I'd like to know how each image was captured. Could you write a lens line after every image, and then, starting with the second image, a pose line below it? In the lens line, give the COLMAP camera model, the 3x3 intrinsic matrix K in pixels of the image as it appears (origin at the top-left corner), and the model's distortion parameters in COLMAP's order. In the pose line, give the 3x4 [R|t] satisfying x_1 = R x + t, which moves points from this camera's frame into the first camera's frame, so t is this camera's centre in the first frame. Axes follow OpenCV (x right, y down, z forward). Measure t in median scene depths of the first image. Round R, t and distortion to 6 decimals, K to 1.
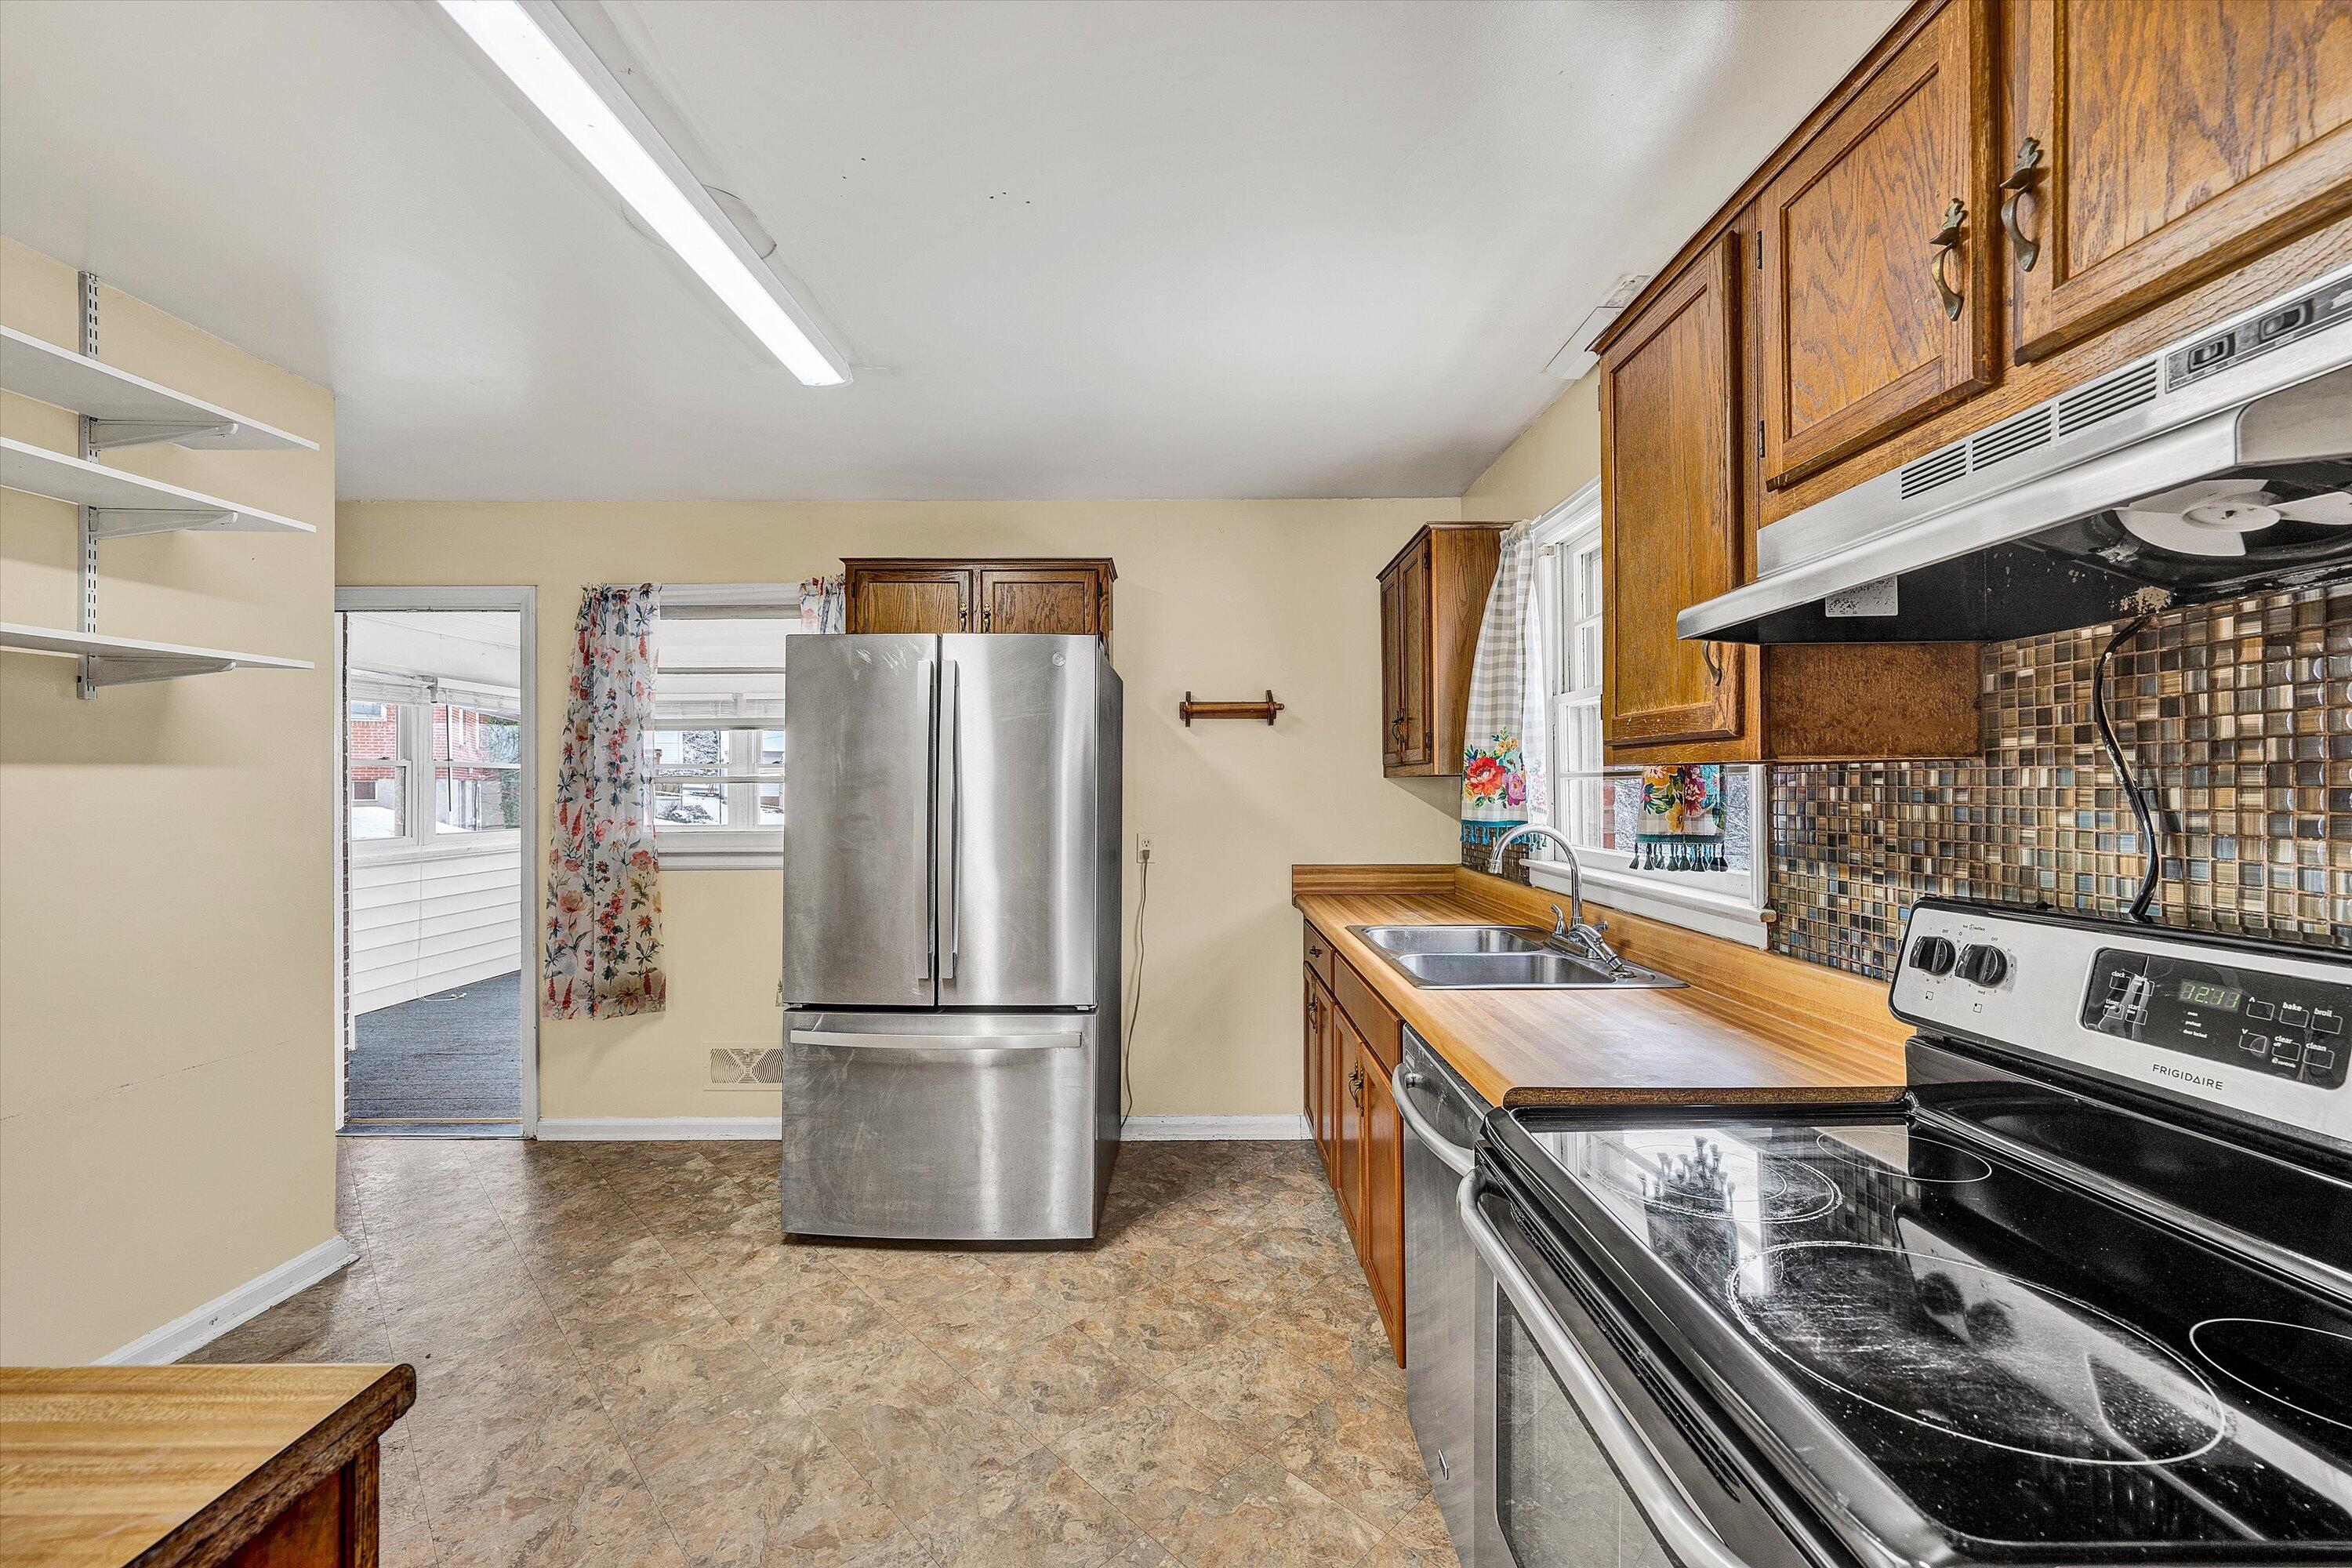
lens RADIAL K [[918.4, 0, 1176.0], [0, 918.4, 784.0], [0, 0, 1]] dist [-0.001881, 0.000038]
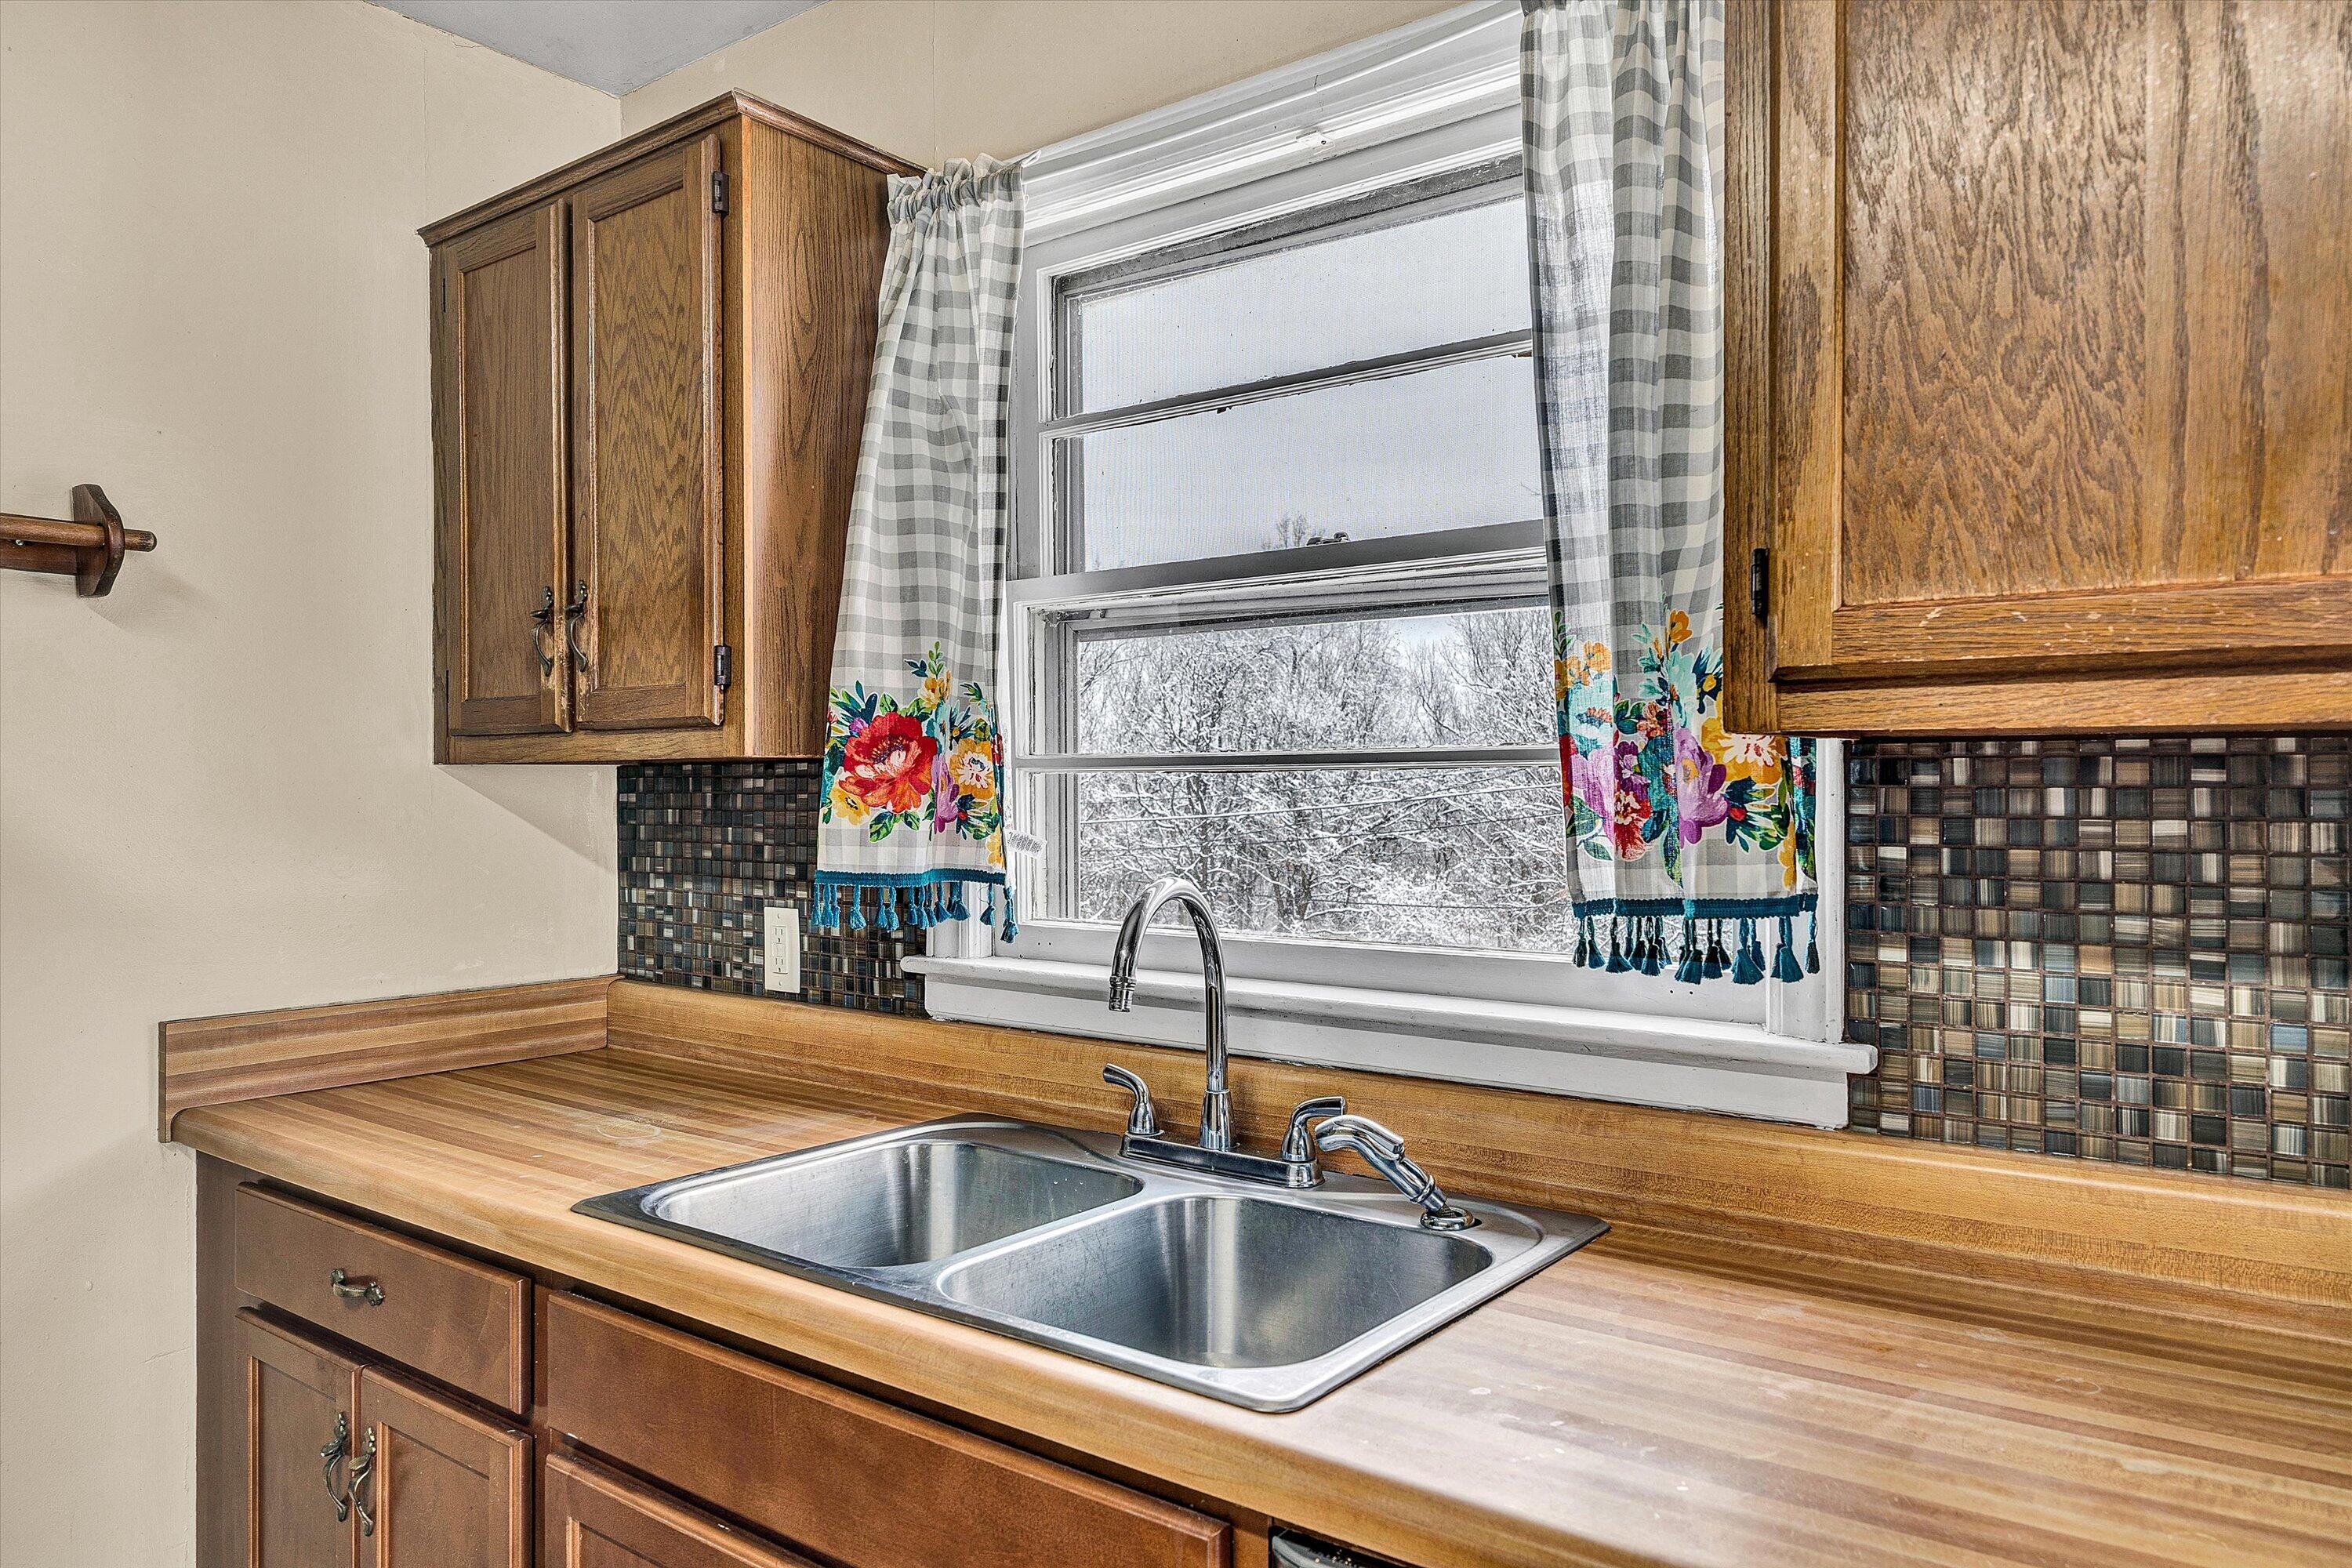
lens RADIAL K [[1557.1, 0, 1176.0], [0, 1557.1, 784.0], [0, 0, 1]] dist [0.001041, 0.001319]
pose [[0.606324, 0.003901, 0.795208, -0.238006], [-0.002257, 0.999992, -0.003185, 0.005567], [-0.795214, 0.000136, 0.606328, 0.885101]]
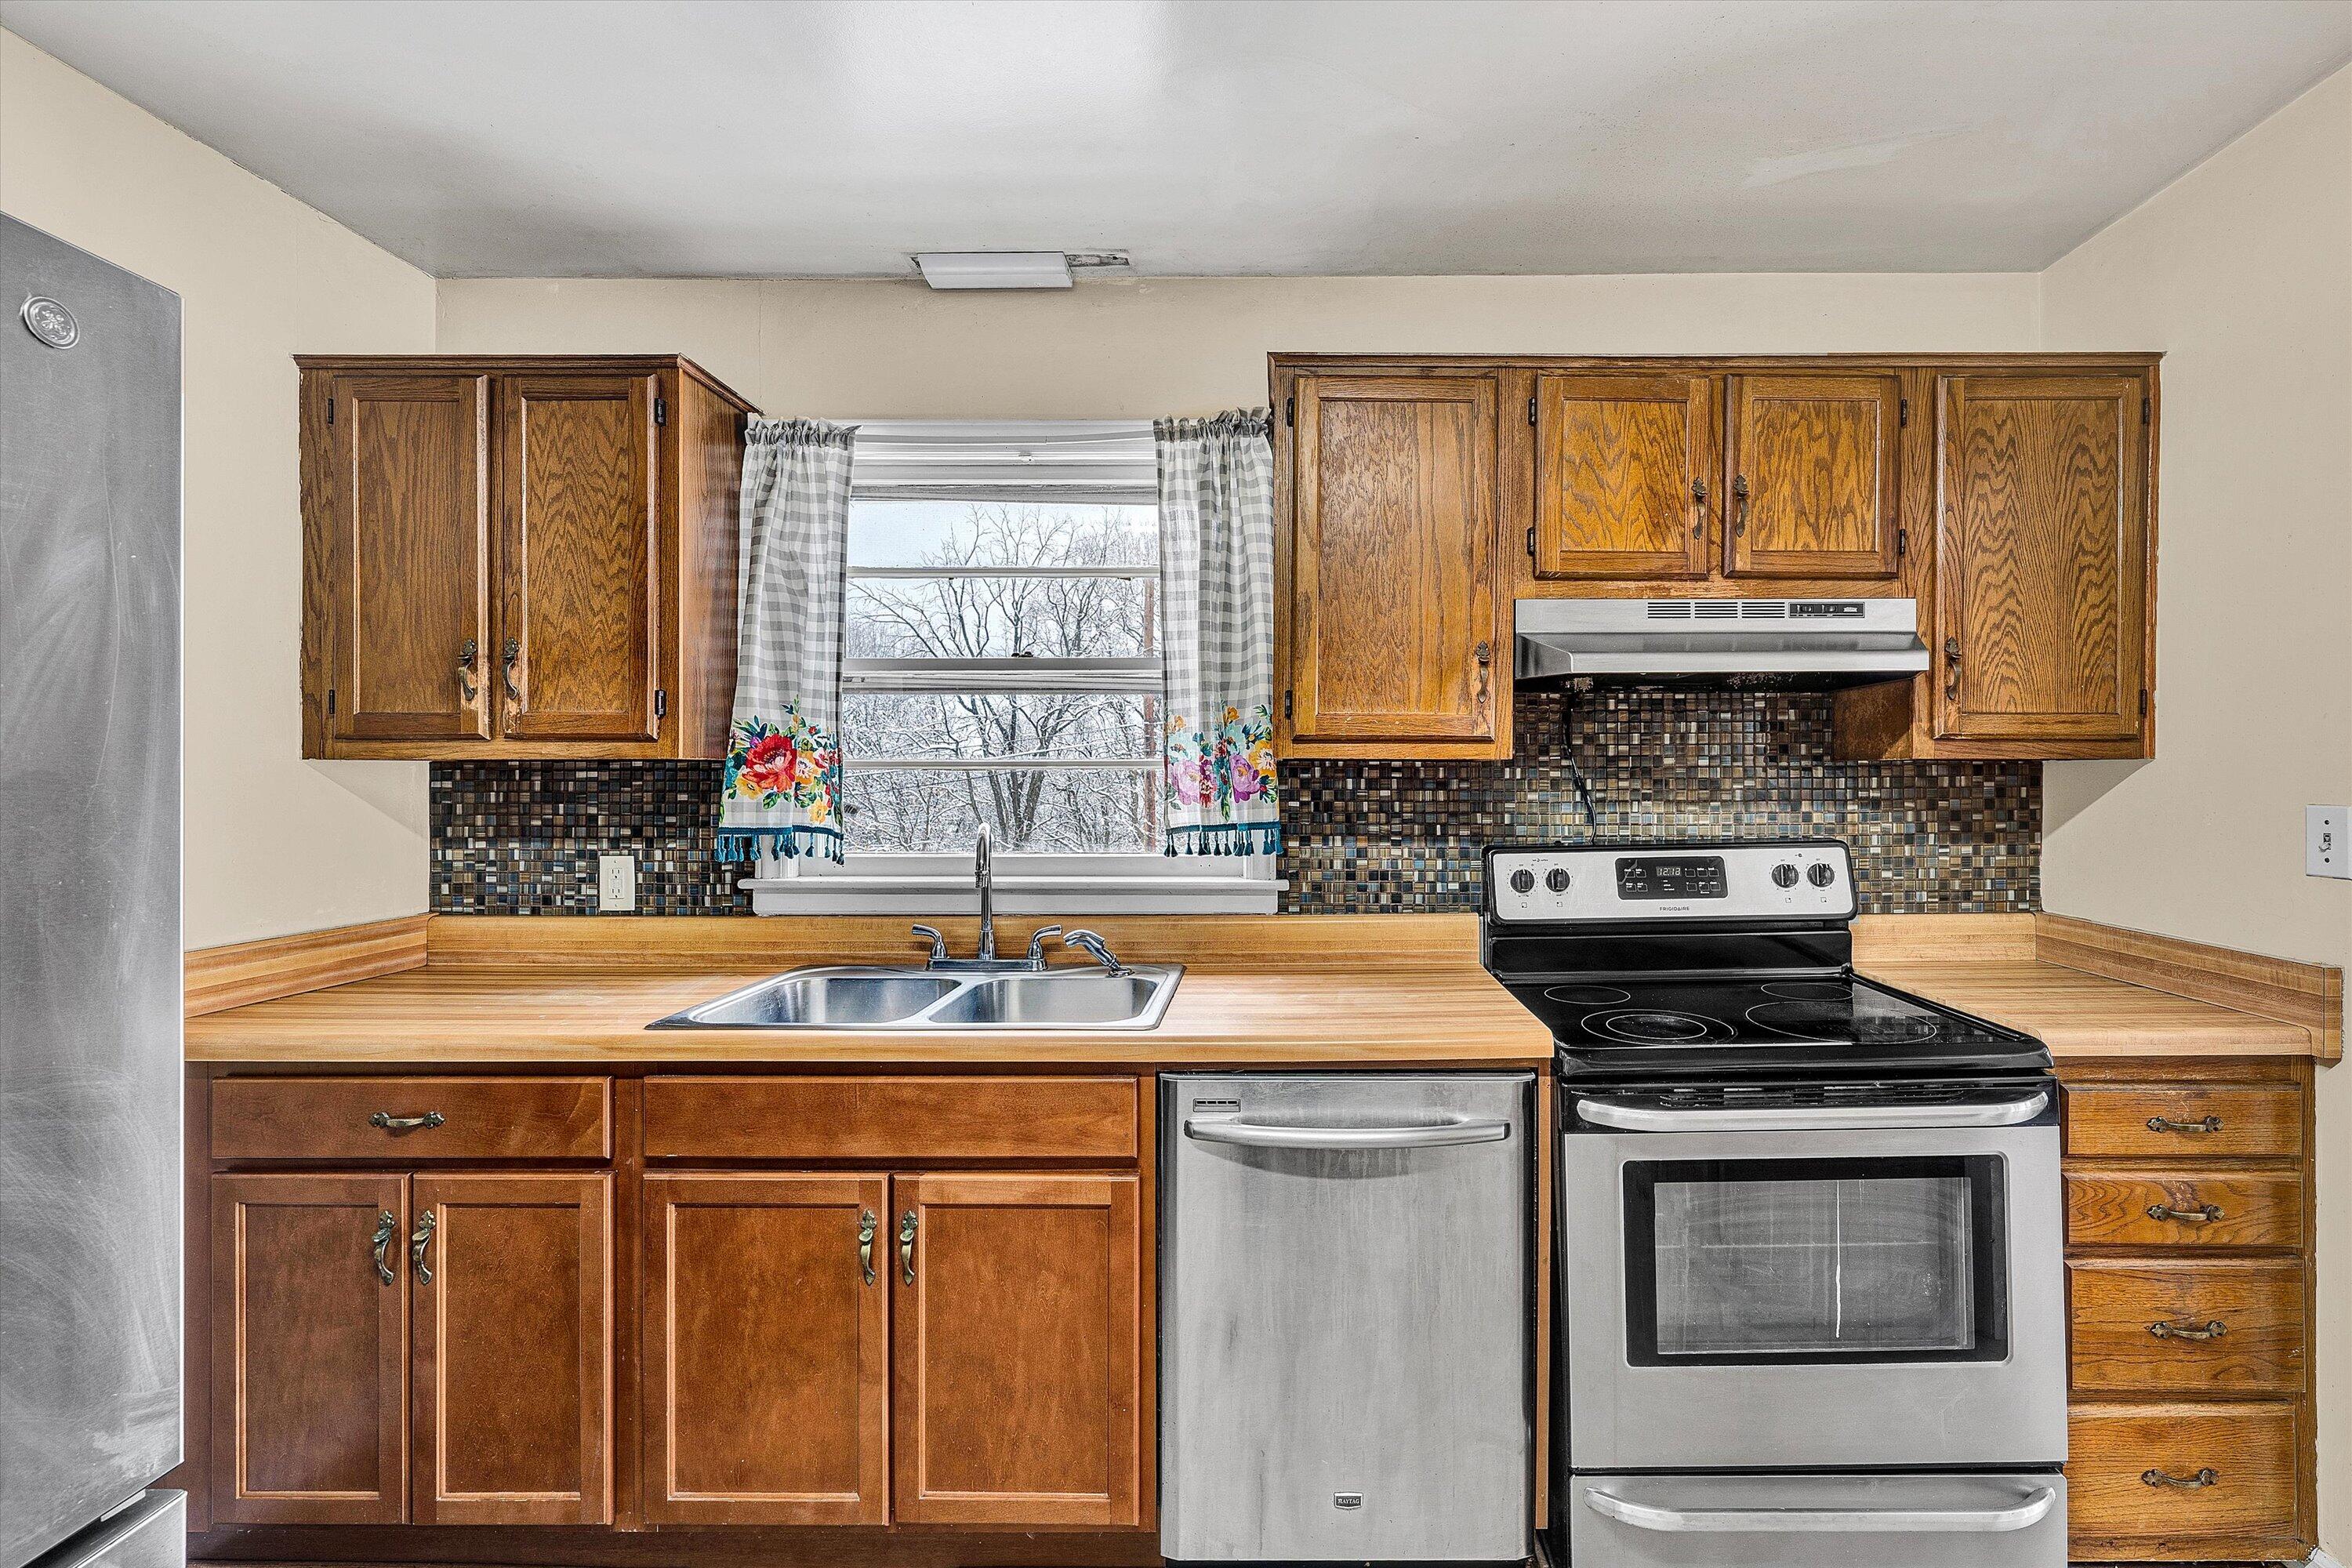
lens RADIAL K [[1029.0, 0, 1266.5], [0, 1029.0, 777.9], [0, 0, 1]] dist [-0.002421, -0.000392]
pose [[0.003025, 0.002738, 0.999992, -0.799775], [-0.003120, 0.999991, -0.002728, 0.006909], [-0.999991, -0.003112, 0.003034, 1.137330]]
